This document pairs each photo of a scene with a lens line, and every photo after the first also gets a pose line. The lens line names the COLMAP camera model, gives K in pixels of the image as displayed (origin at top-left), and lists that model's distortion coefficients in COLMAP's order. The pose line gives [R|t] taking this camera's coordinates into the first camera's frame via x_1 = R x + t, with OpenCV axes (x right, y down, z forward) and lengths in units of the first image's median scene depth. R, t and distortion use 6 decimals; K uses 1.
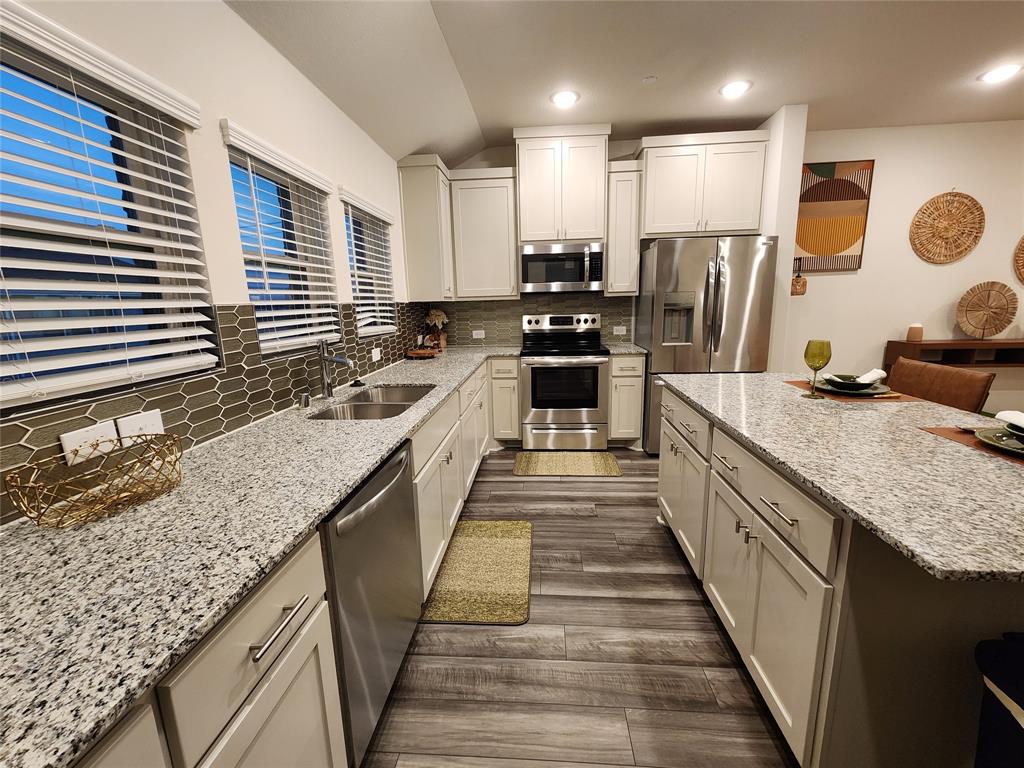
lens RADIAL K [[421.0, 0, 512.7], [0, 421.0, 385.9], [0, 0, 1]] dist [0.003922, -0.000316]
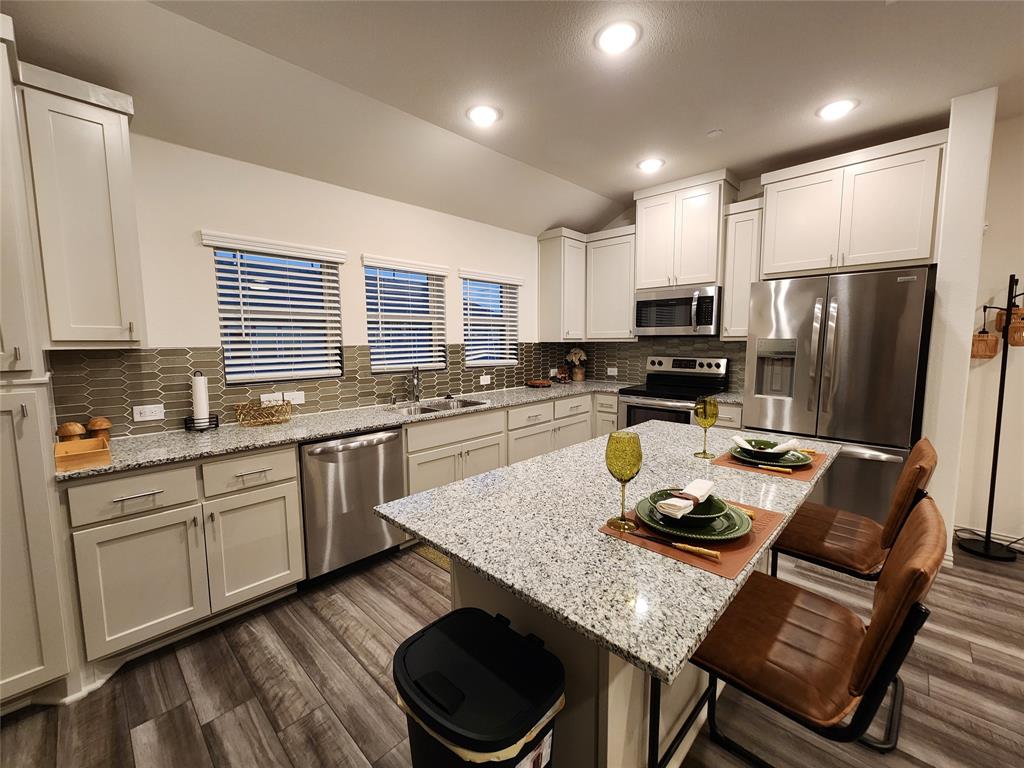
lens RADIAL K [[421.0, 0, 511.8], [0, 421.0, 384.9], [0, 0, 1]] dist [0.003922, -0.000316]
pose [[0.770597, 0.087958, -0.631224, 0.490410], [-0.137181, 0.990106, -0.029505, -0.022611], [0.622384, 0.109328, 0.775039, -0.017901]]
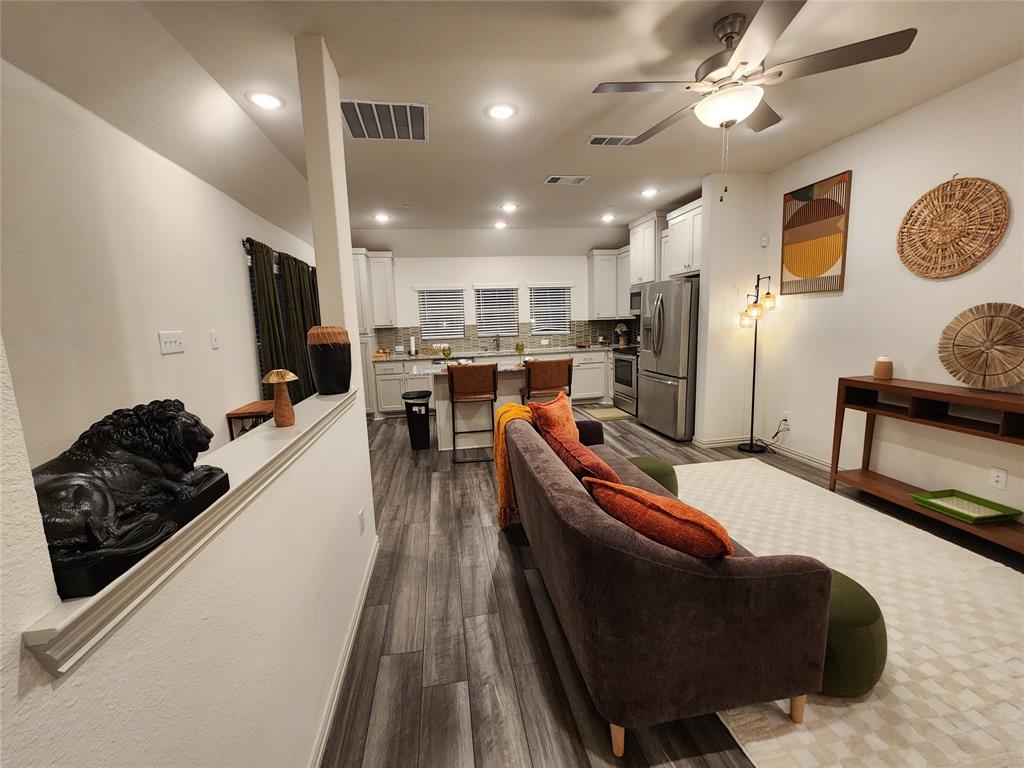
lens RADIAL K [[421.0, 0, 510.9], [0, 421.0, 383.1], [0, 0, 1]] dist [0.003922, -0.000316]
pose [[0.242334, 0.160962, -0.956747, 1.643476], [-0.161711, 0.979048, 0.123754, -0.089126], [0.956621, 0.124727, 0.263286, 0.133696]]
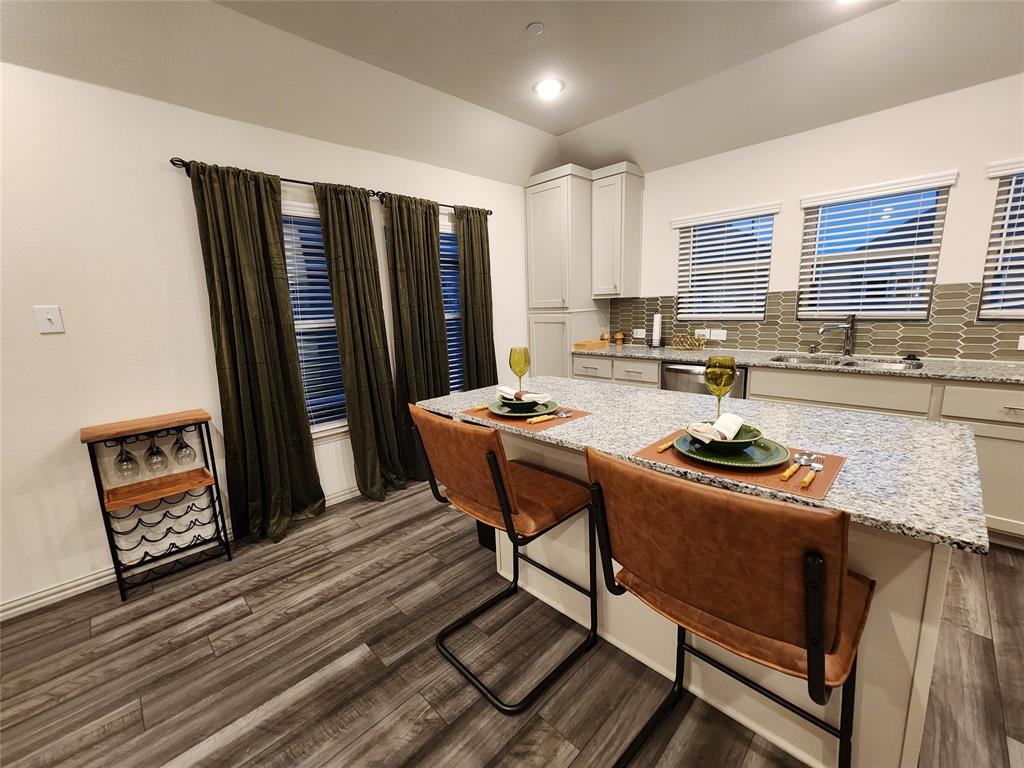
lens RADIAL K [[421.0, 0, 514.5], [0, 421.0, 383.1], [0, 0, 1]] dist [0.003922, -0.000316]
pose [[-0.650603, 0.187882, -0.735810, 0.757201], [-0.095243, 0.941076, 0.324508, -0.134454], [0.753422, 0.281206, -0.594372, 0.585099]]
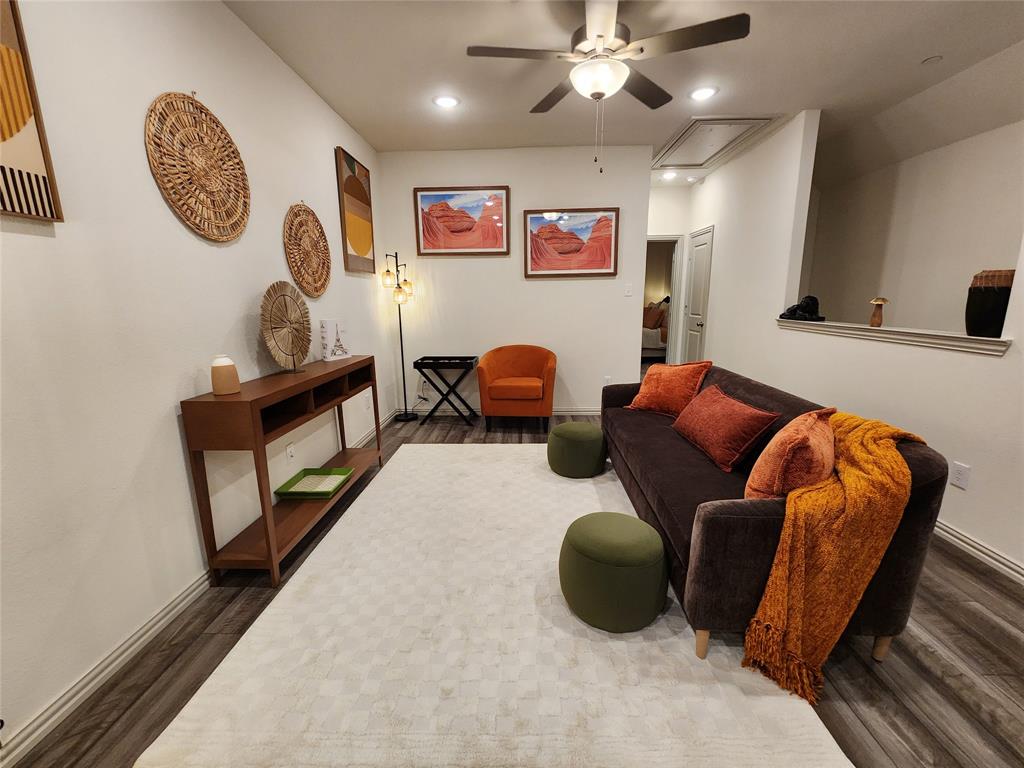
lens RADIAL K [[421.0, 0, 513.6], [0, 421.0, 380.7], [0, 0, 1]] dist [0.003922, -0.000316]
pose [[-0.046076, -0.167131, 0.984857, 0.477978], [0.206452, 0.963026, 0.173085, -0.145462], [-0.977371, 0.211301, -0.009868, 0.718468]]
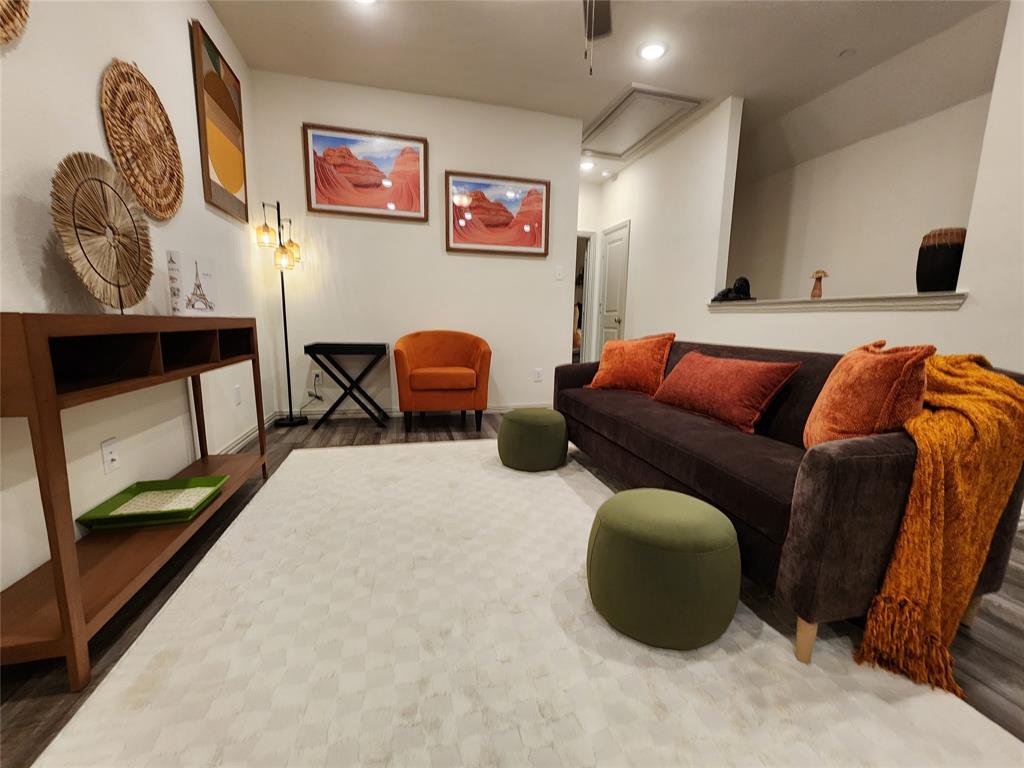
lens RADIAL K [[421.0, 0, 509.0], [0, 421.0, 392.5], [0, 0, 1]] dist [0.003922, -0.000316]
pose [[-0.328271, -0.121774, 0.936701, 0.653414], [0.174530, 0.966761, 0.186847, -0.050003], [-0.928320, 0.224819, -0.296107, 0.846091]]
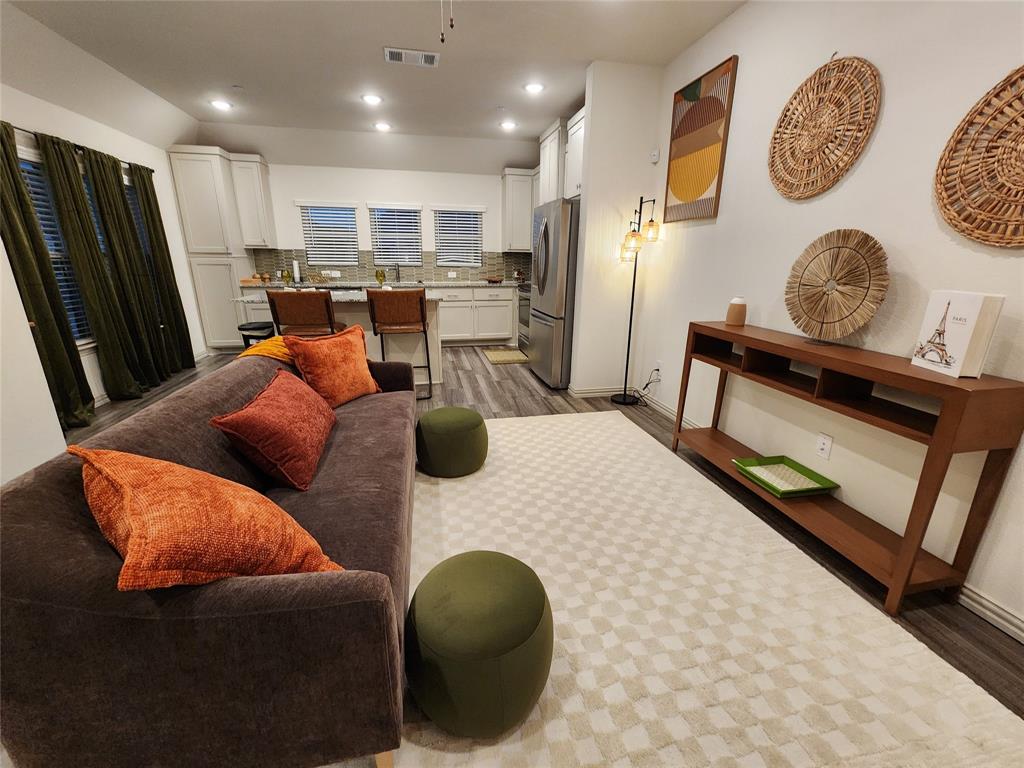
lens RADIAL K [[421.0, 0, 509.6], [0, 421.0, 382.5], [0, 0, 1]] dist [0.003922, -0.000316]
pose [[0.274909, 0.299714, -0.913563, 1.587676], [-0.204862, 0.946613, 0.248910, -0.120644], [0.939392, 0.118726, 0.321632, 0.493971]]
